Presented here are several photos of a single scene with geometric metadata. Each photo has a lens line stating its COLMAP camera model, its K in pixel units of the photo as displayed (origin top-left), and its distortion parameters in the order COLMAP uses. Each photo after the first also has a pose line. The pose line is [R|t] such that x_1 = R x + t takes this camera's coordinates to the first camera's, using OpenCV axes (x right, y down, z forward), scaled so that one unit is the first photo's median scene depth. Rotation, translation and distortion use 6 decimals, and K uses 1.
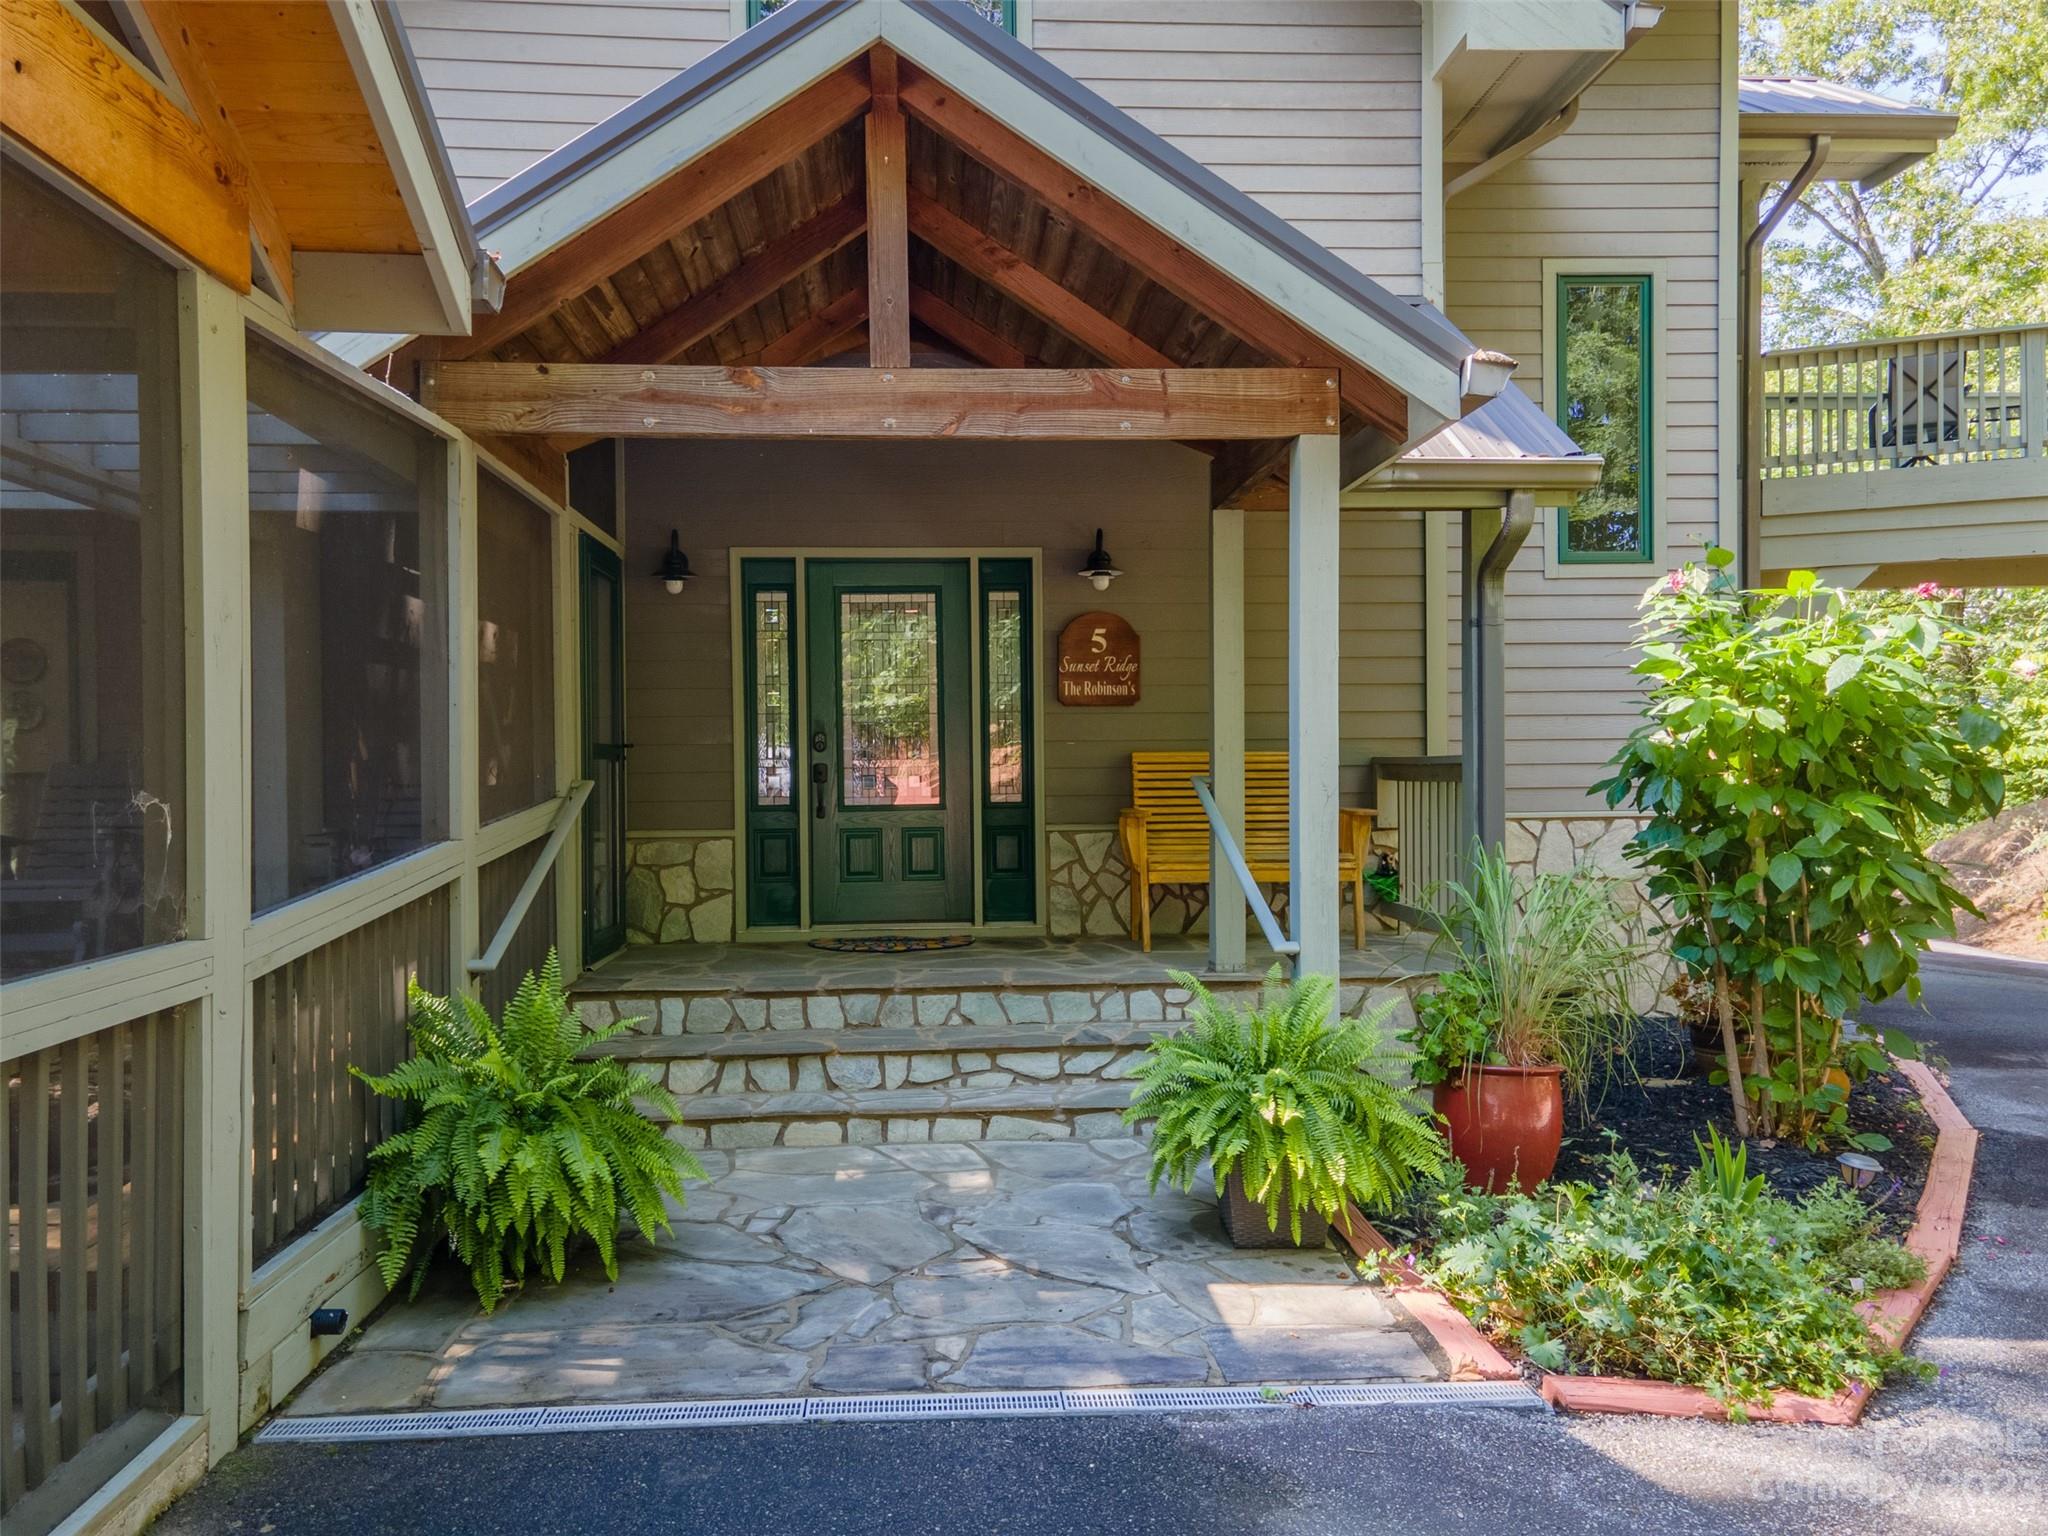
lens RADIAL K [[1503.0, 0, 1019.4], [0, 1503.0, 766.2], [0, 0, 1]] dist [0.041946, 0.000482]
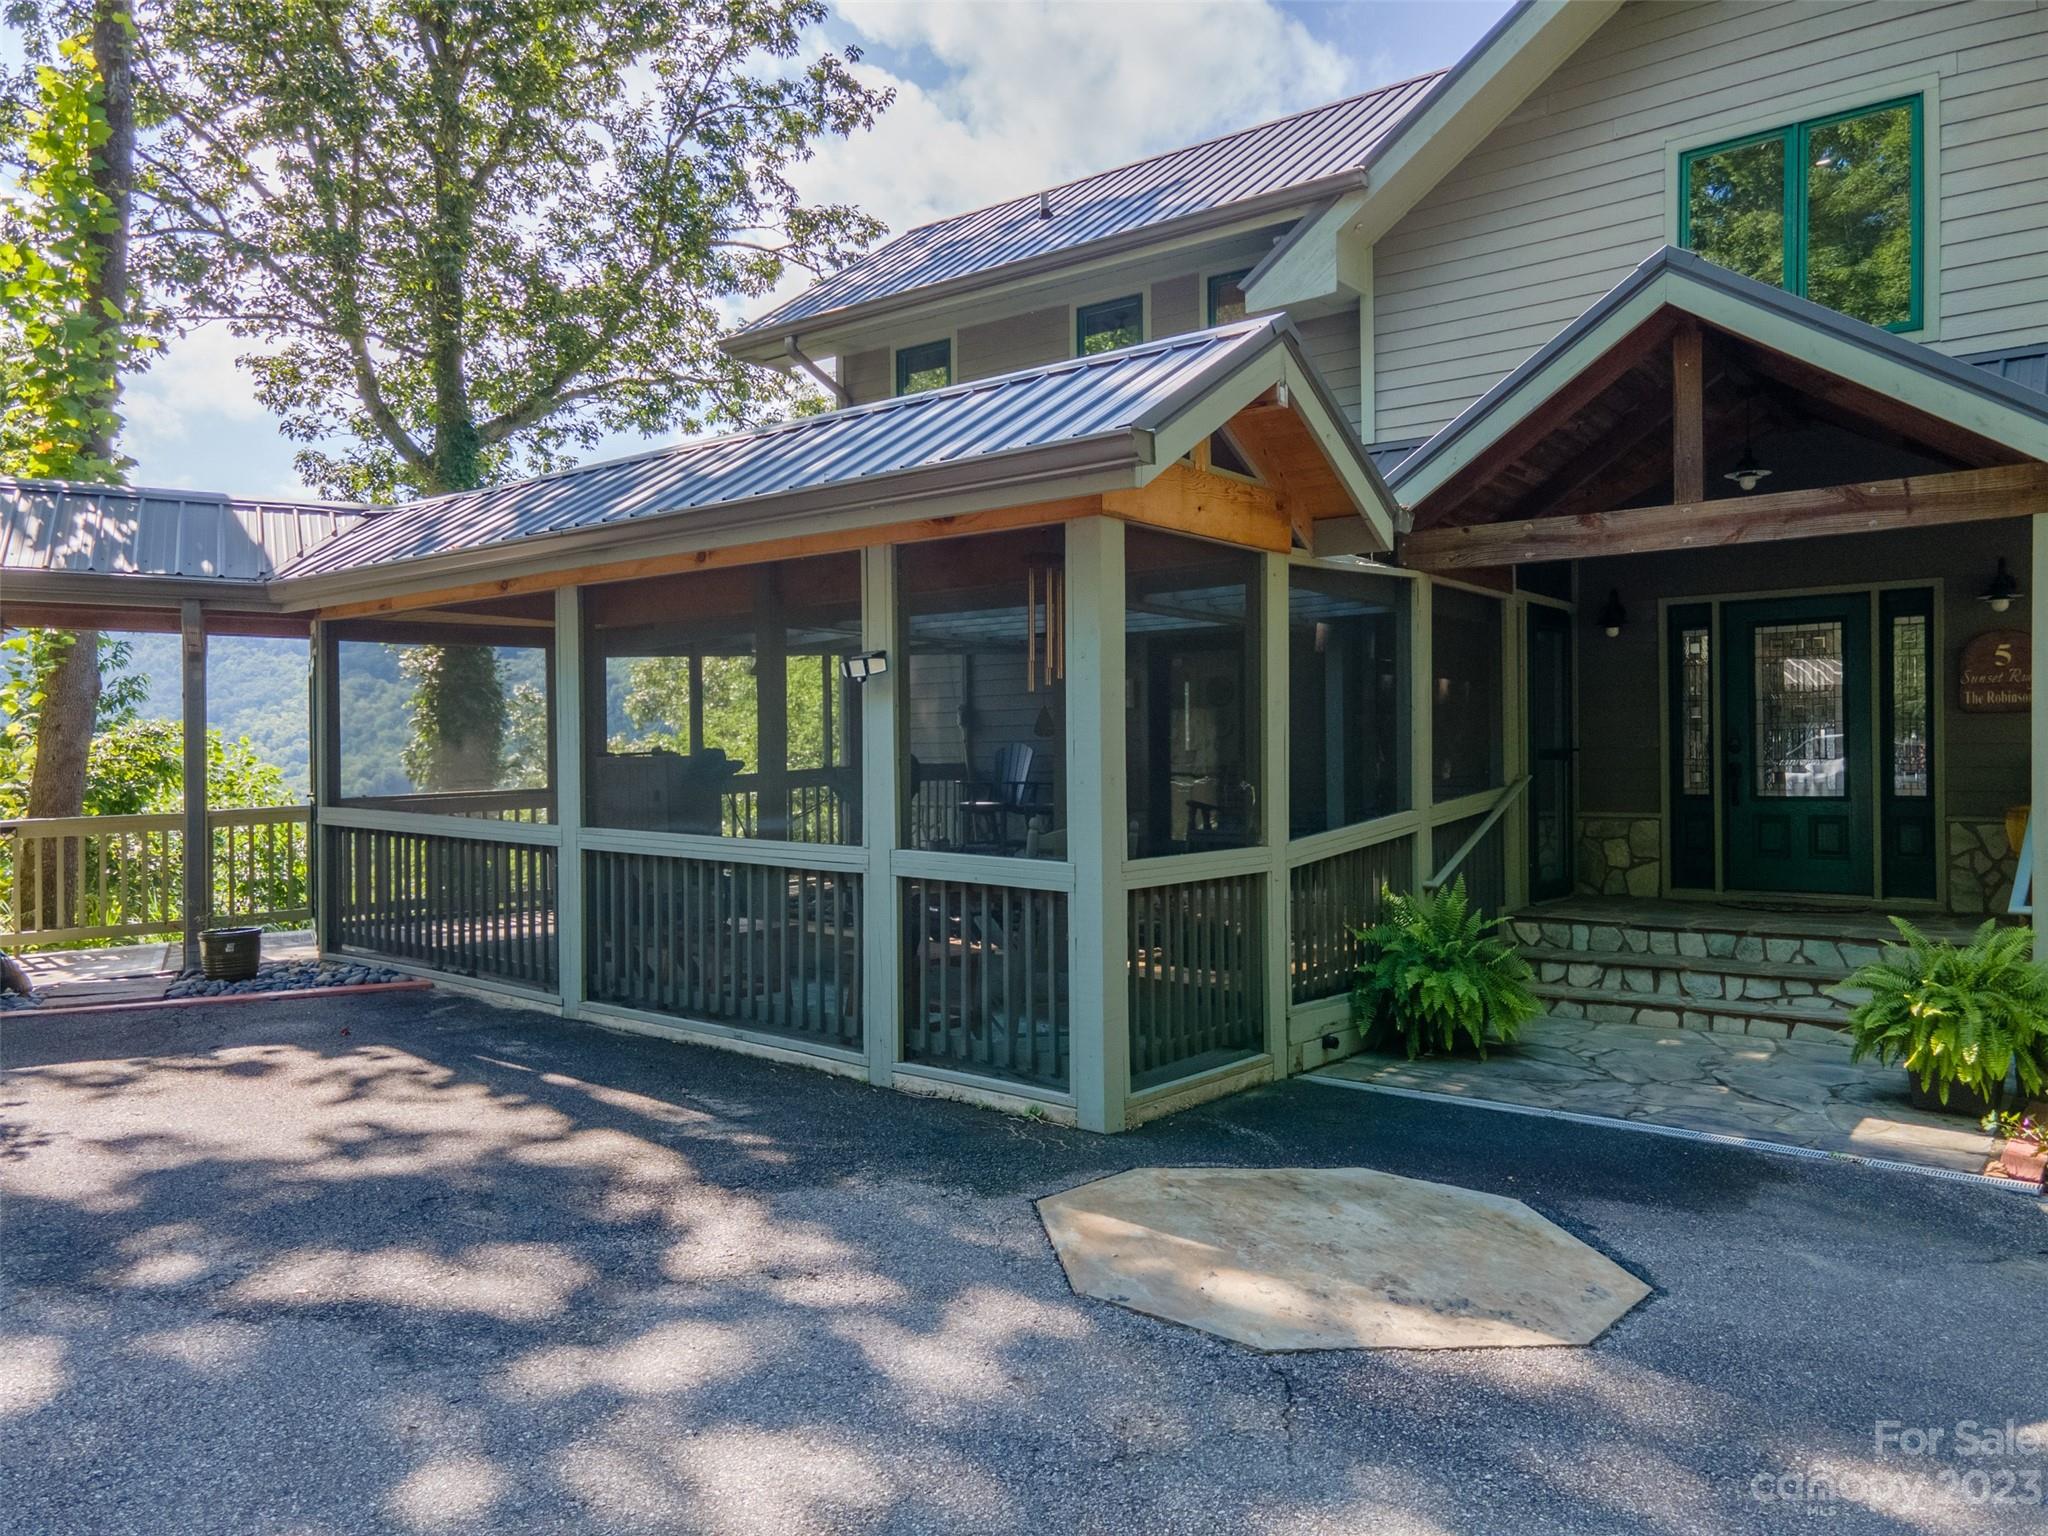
lens RADIAL K [[1503.0, 0, 1019.5], [0, 1503.0, 761.3], [0, 0, 1]] dist [0.041946, 0.000482]
pose [[0.753507, 0.003441, -0.657431, 0.359820], [0.000245, 0.999985, 0.005514, -0.014109], [0.657440, -0.004316, 0.753495, -0.509897]]
